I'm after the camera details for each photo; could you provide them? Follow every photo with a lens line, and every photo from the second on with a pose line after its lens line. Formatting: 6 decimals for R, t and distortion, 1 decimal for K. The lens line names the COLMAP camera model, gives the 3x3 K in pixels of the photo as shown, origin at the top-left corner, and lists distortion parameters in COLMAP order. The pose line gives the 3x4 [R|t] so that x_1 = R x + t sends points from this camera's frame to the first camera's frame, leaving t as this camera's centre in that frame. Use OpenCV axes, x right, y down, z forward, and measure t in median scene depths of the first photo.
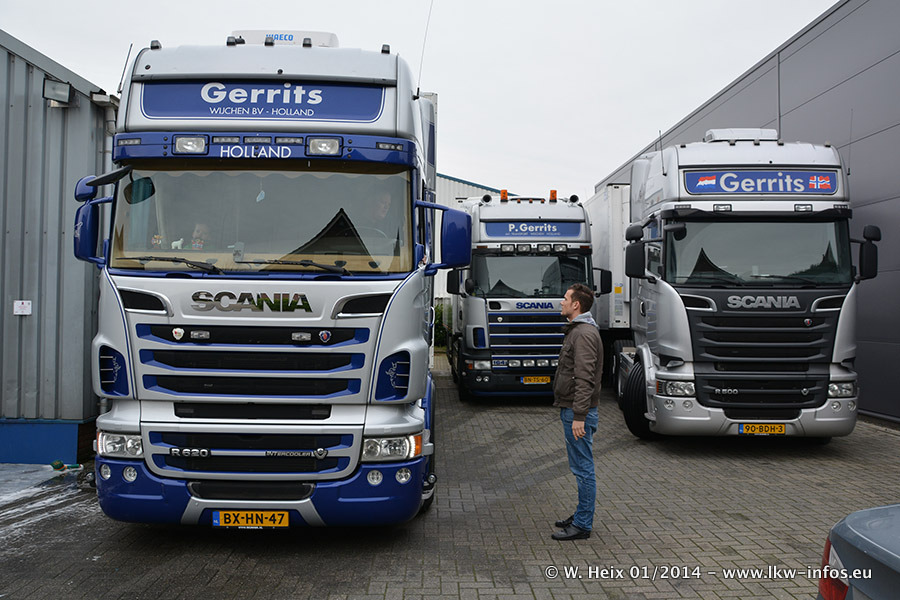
lens RADIAL K [[813.9, 0, 450.4], [0, 813.9, 313.2], [0, 0, 1]] dist [-0.184561, 0.189639]
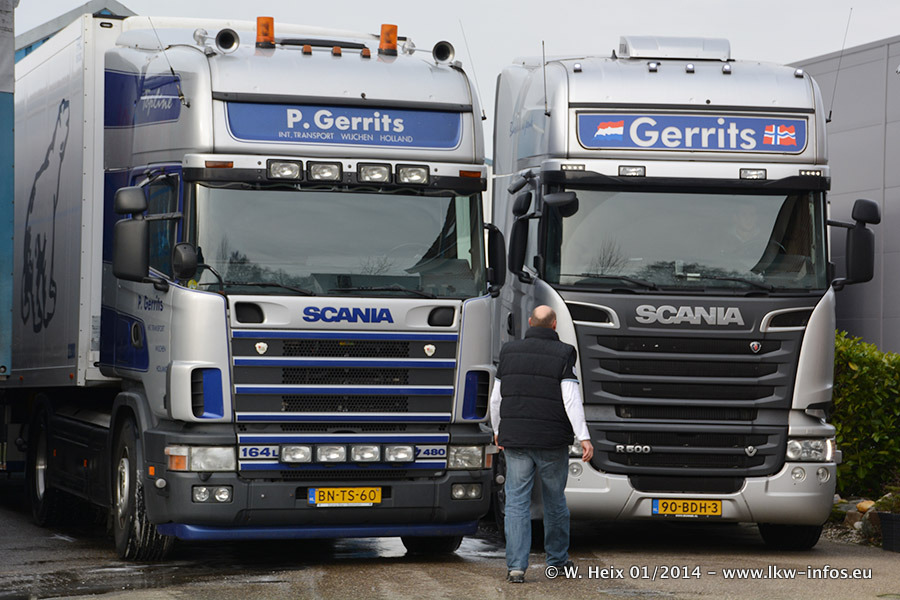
lens RADIAL K [[2867.0, 0, 509.2], [0, 2867.0, 277.2], [0, 0, 1]] dist [0.998340, 0.089129]
pose [[0.971563, 0.022499, 0.235710, -0.317419], [-0.016994, 0.999534, -0.025359, 0.017833], [-0.236171, 0.020632, 0.971492, -1.289926]]
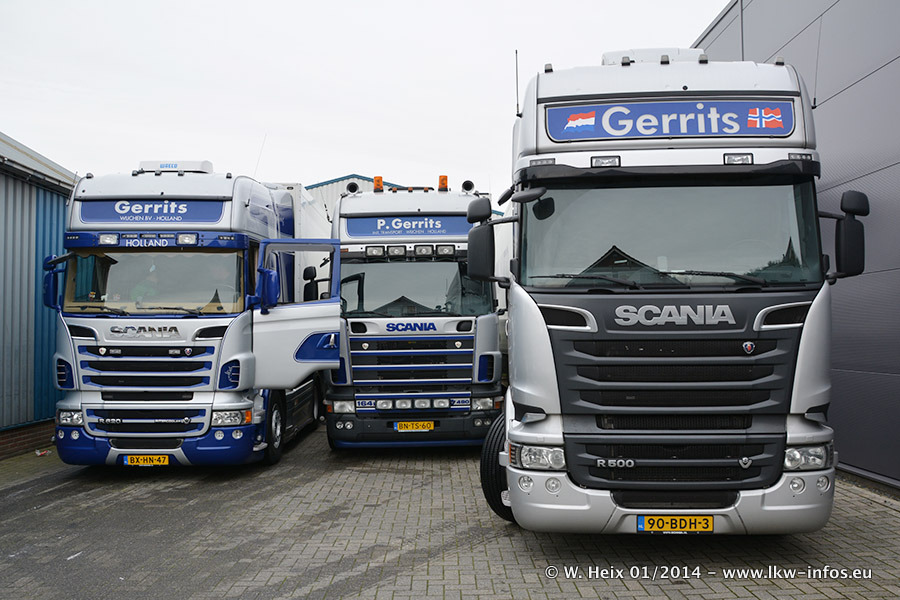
lens RADIAL K [[813.9, 0, 450.4], [0, 813.9, 313.2], [0, 0, 1]] dist [-0.184561, 0.189639]
pose [[0.999912, -0.008640, -0.010019, 0.226850], [0.008326, 0.999485, -0.030979, 0.002245], [0.010282, 0.030893, 0.999470, 0.383587]]
